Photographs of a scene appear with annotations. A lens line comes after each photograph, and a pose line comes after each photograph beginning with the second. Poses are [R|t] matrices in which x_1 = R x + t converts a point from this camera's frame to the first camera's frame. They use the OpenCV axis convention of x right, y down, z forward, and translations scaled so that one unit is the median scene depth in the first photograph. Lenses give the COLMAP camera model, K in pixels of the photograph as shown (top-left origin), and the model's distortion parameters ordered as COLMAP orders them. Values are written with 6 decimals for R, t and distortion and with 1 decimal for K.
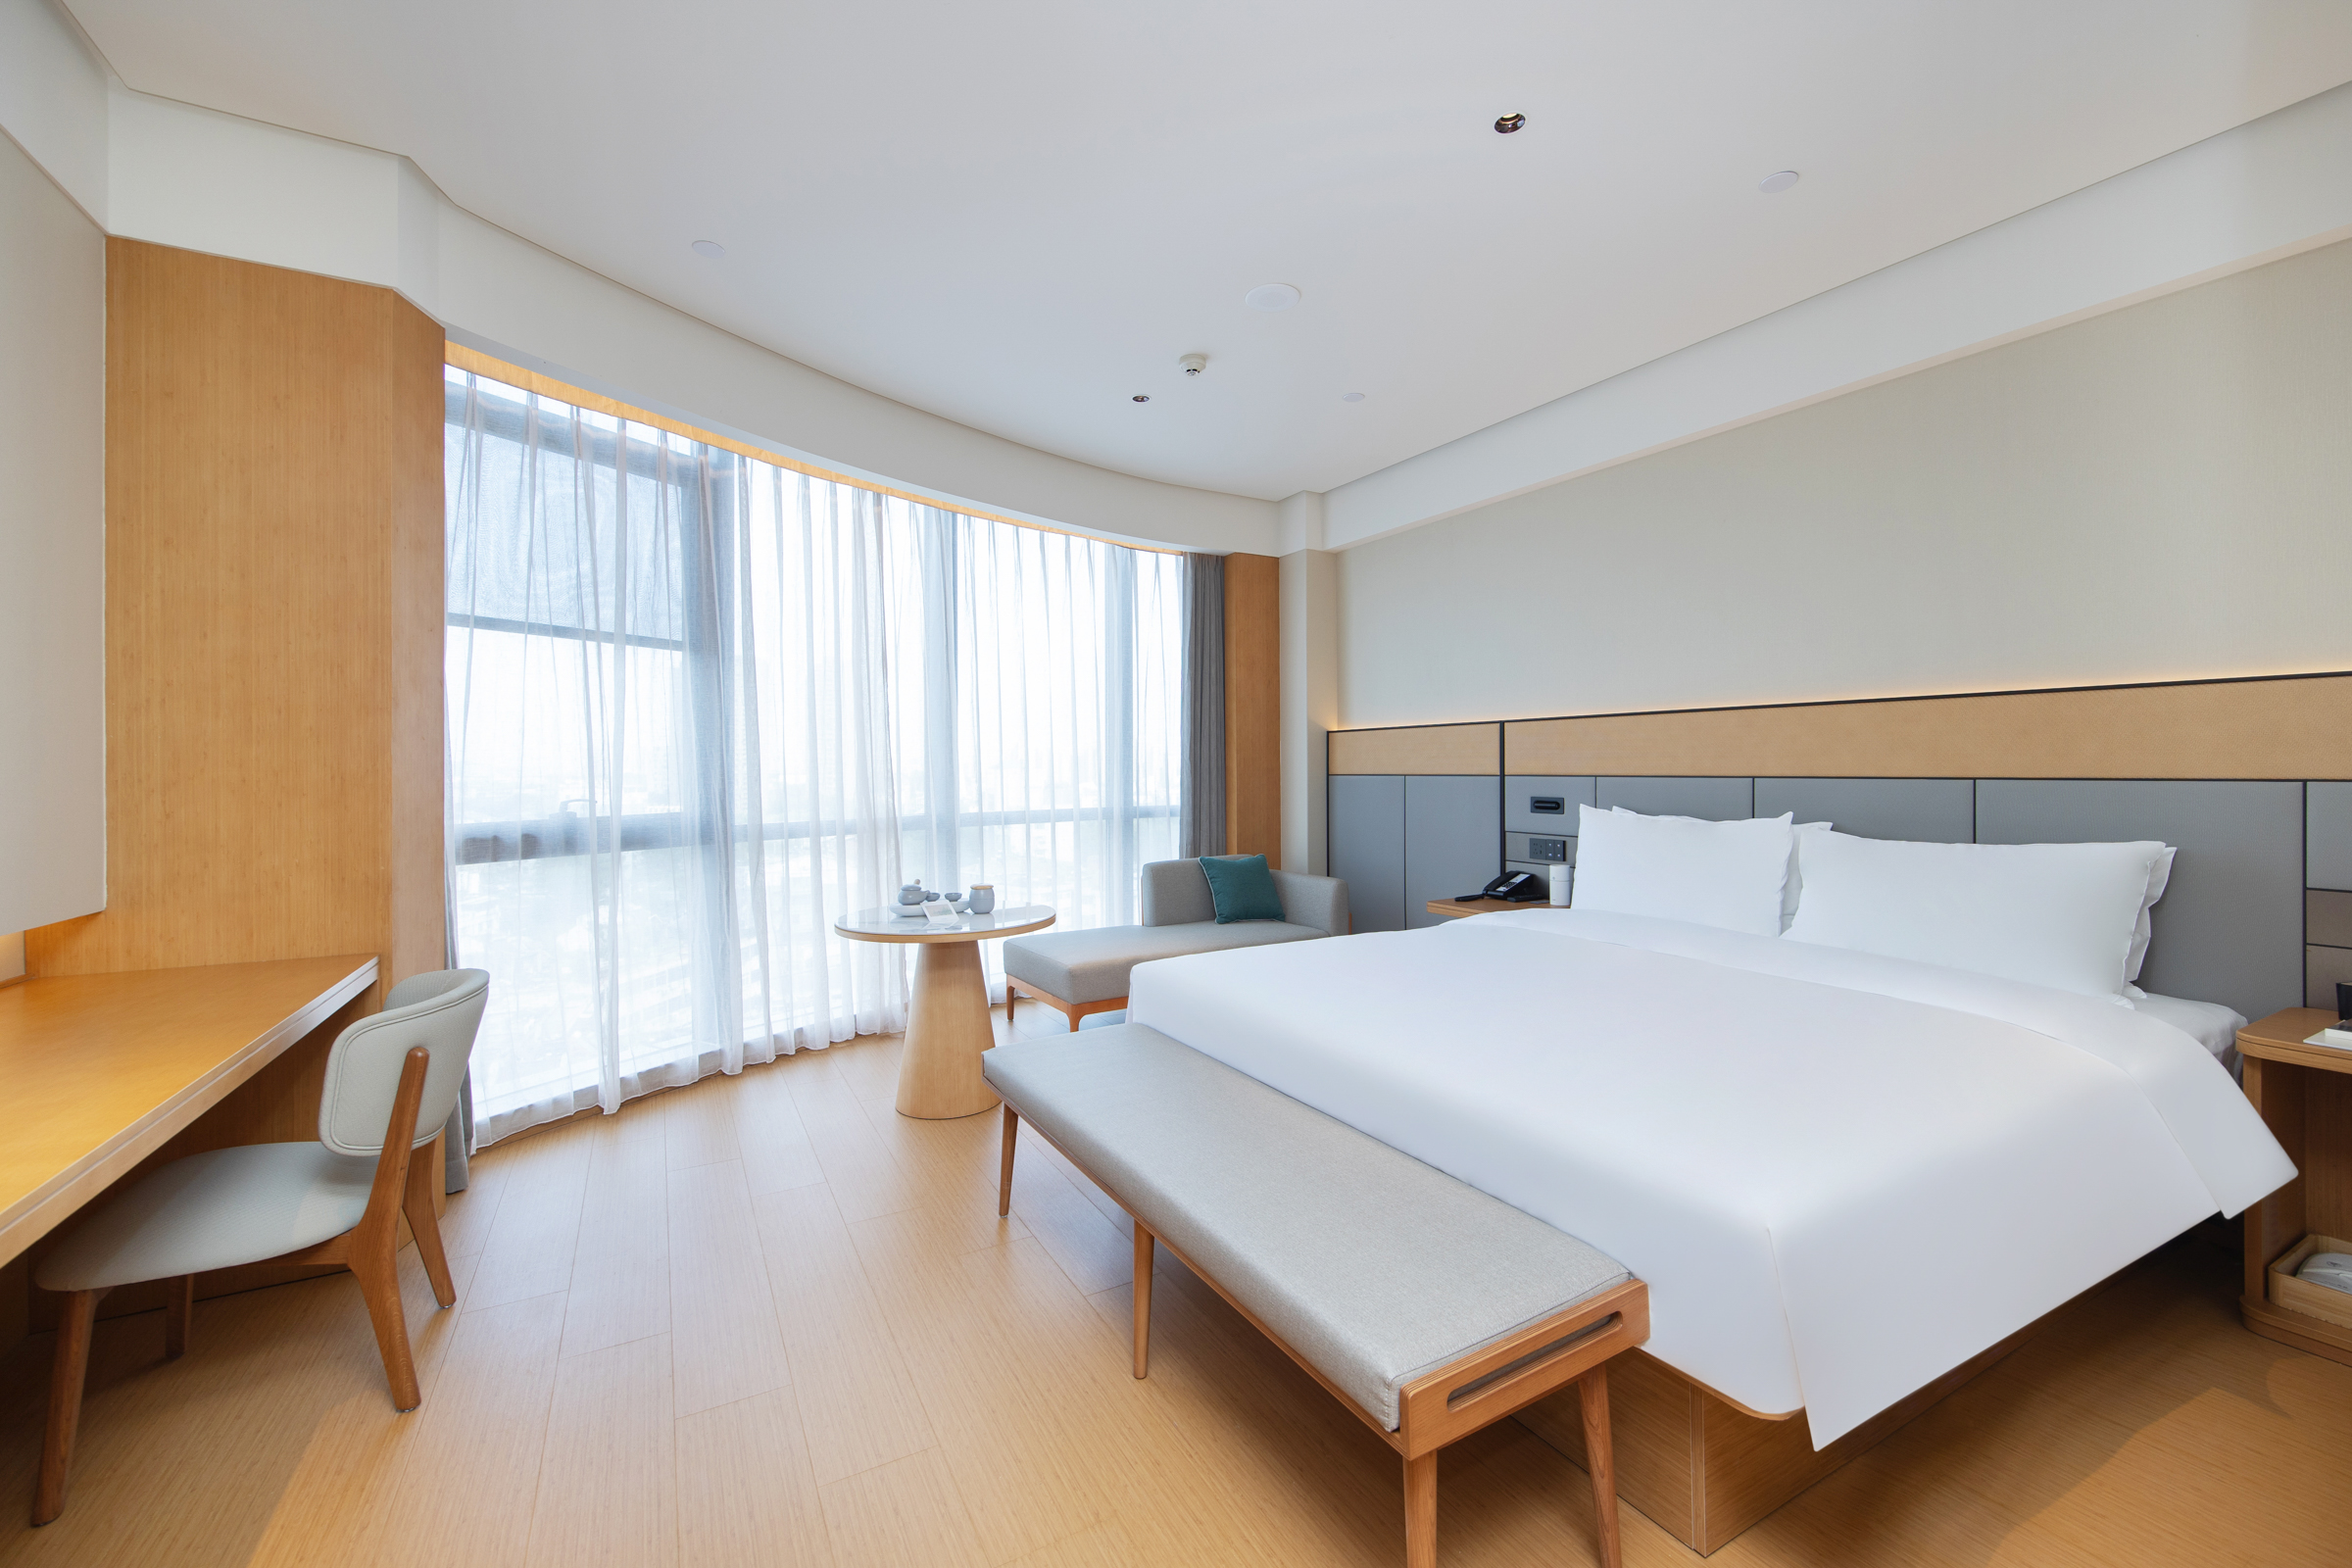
lens RADIAL K [[924.6, 0, 1182.8], [0, 924.6, 793.0], [0, 0, 1]] dist [-0.016640, -0.000014]
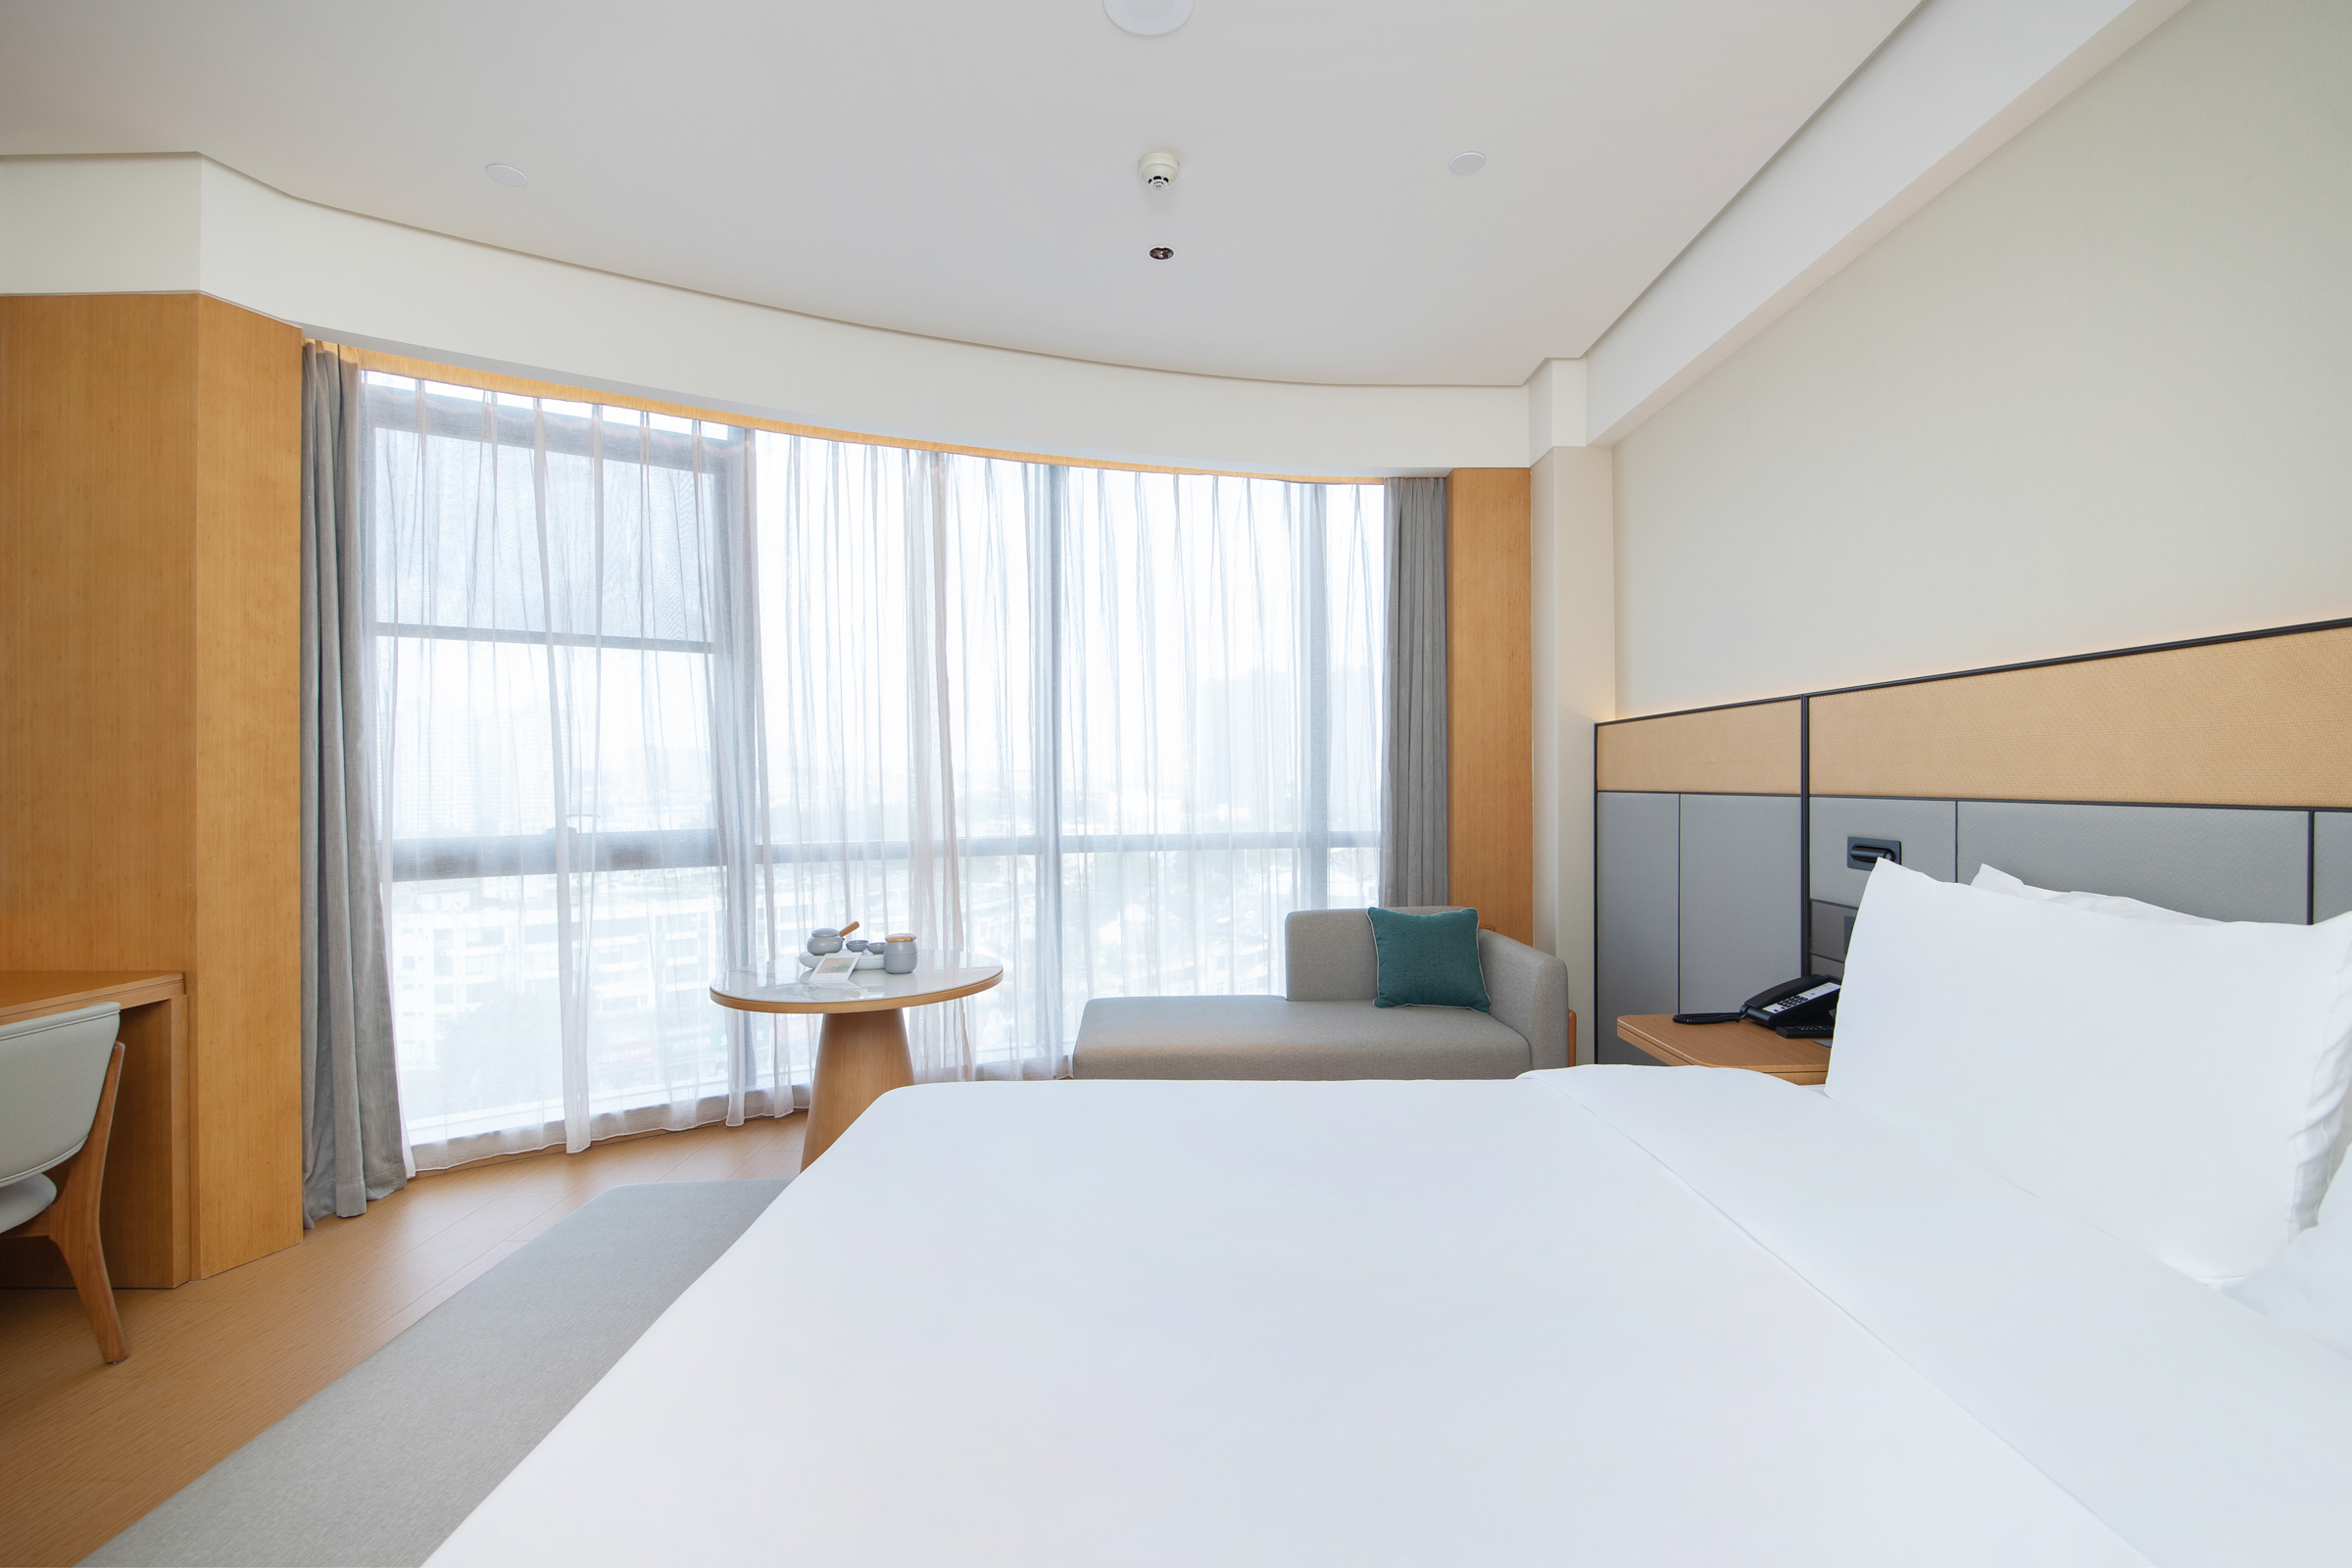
lens RADIAL K [[1013.3, 0, 1173.0], [0, 1013.3, 790.3], [0, 0, 1]] dist [-0.020224, -0.000111]
pose [[0.878688, 0.006619, -0.477350, 0.337711], [-0.012054, 0.999893, -0.008325, -0.014020], [0.477244, 0.013069, 0.878674, 0.341771]]
